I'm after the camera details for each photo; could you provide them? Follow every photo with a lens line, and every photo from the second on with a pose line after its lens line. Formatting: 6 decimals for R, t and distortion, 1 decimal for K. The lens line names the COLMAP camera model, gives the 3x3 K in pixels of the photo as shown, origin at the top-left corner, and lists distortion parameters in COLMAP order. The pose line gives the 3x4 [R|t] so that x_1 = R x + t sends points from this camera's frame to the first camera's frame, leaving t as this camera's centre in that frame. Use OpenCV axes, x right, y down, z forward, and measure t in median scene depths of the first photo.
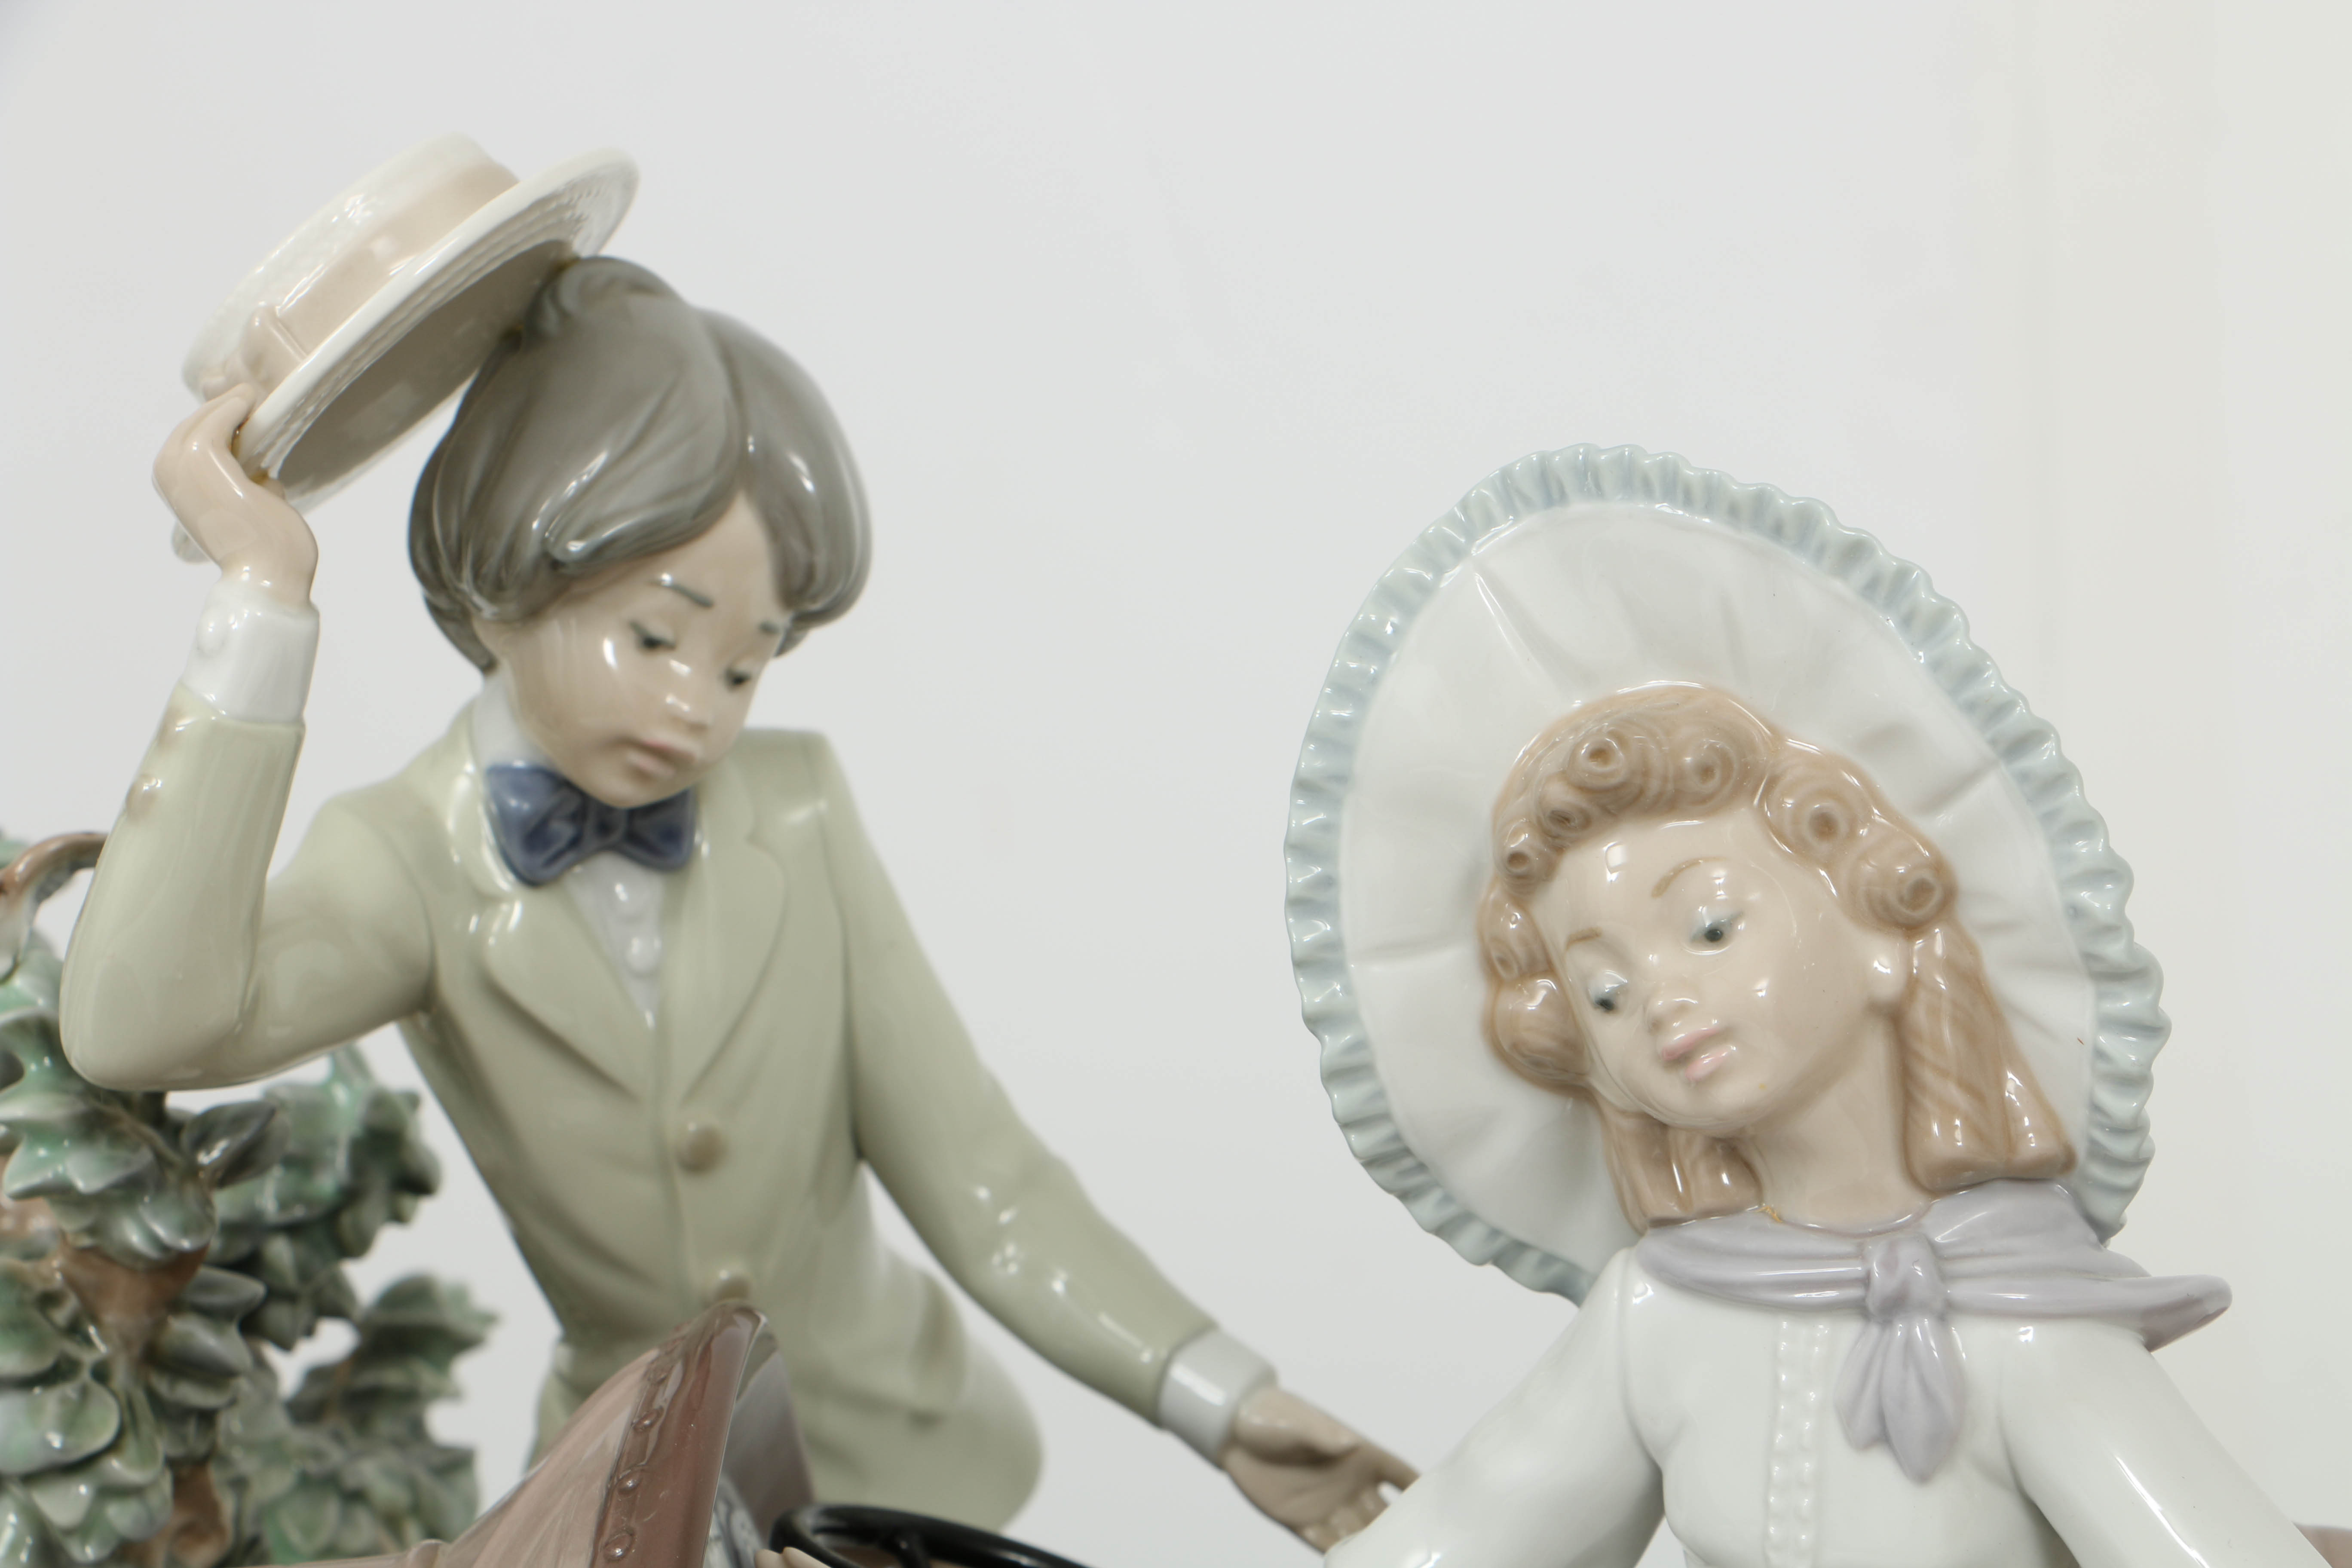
lens RADIAL K [[4854.5, 0, 1168.6], [0, 4854.5, 778.3], [0, 0, 1]] dist [0.089536, 0.000000]
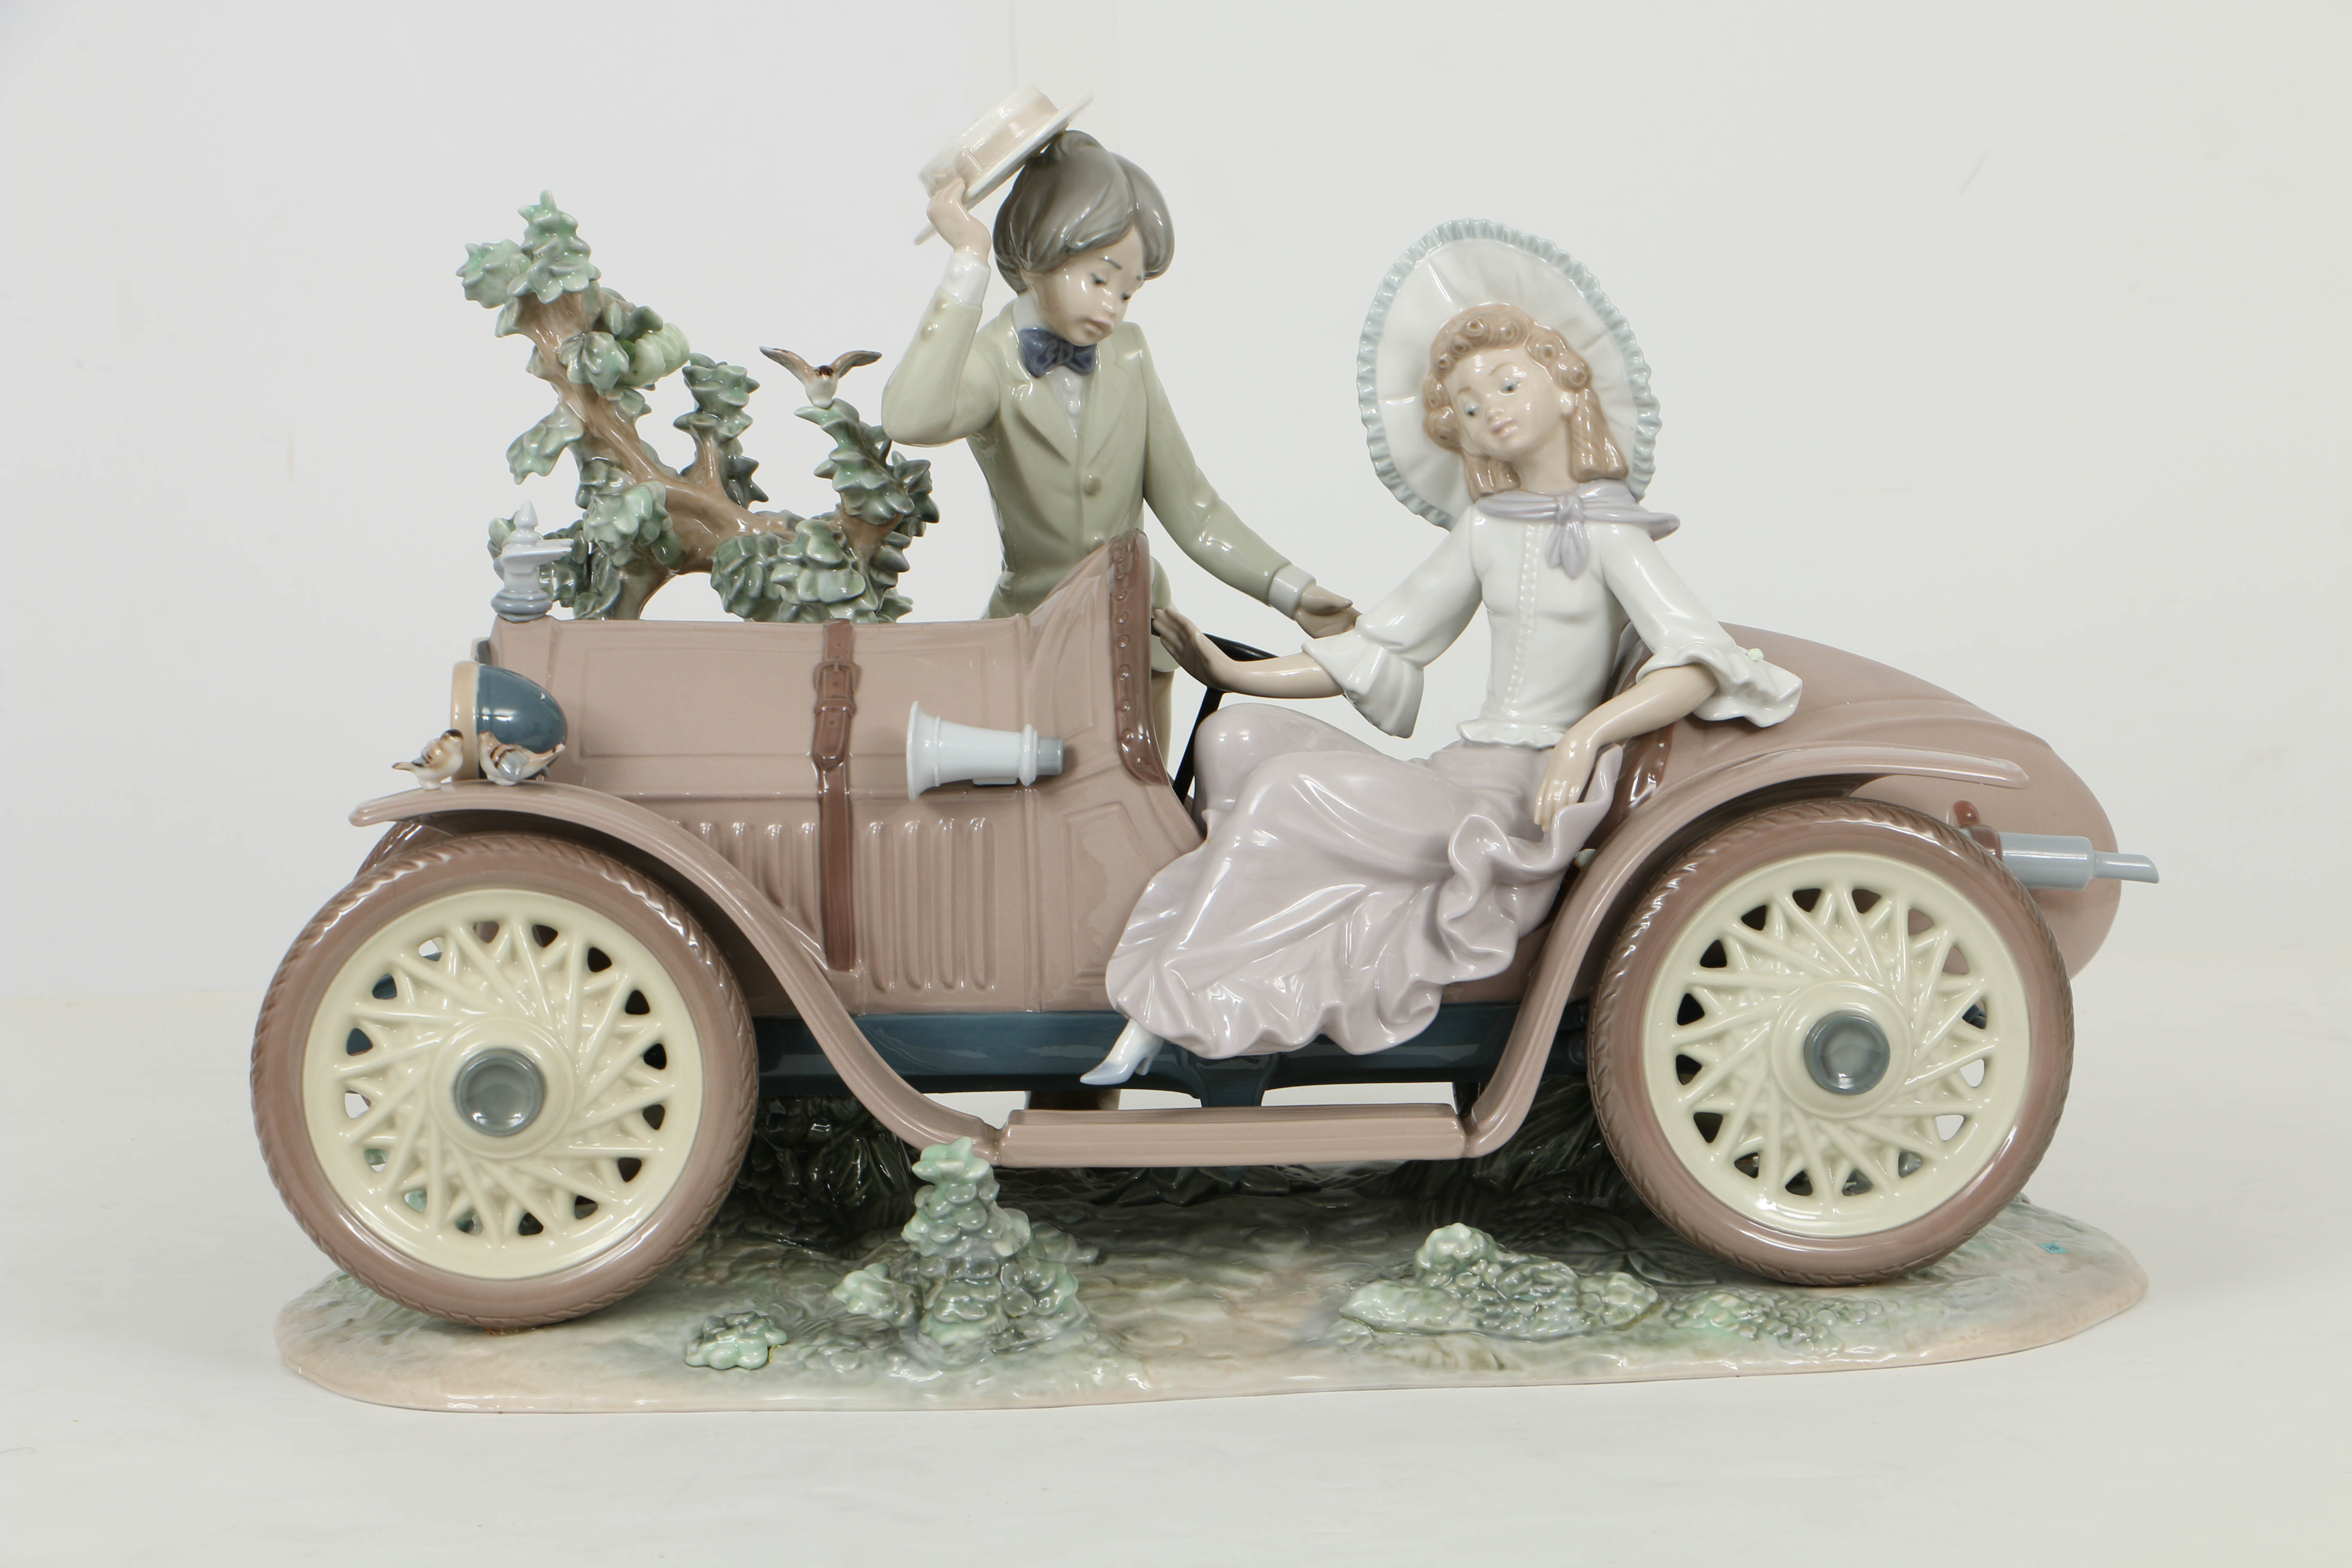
lens RADIAL K [[5355.9, 0, 1171.7], [0, 5355.9, 779.8], [0, 0, 1]] dist [0.229115, 0.000000]
pose [[0.995167, 0.024339, 0.095131, -0.370159], [-0.028360, 0.998750, 0.041148, 0.132153], [-0.094011, -0.043647, 0.994614, -2.081775]]
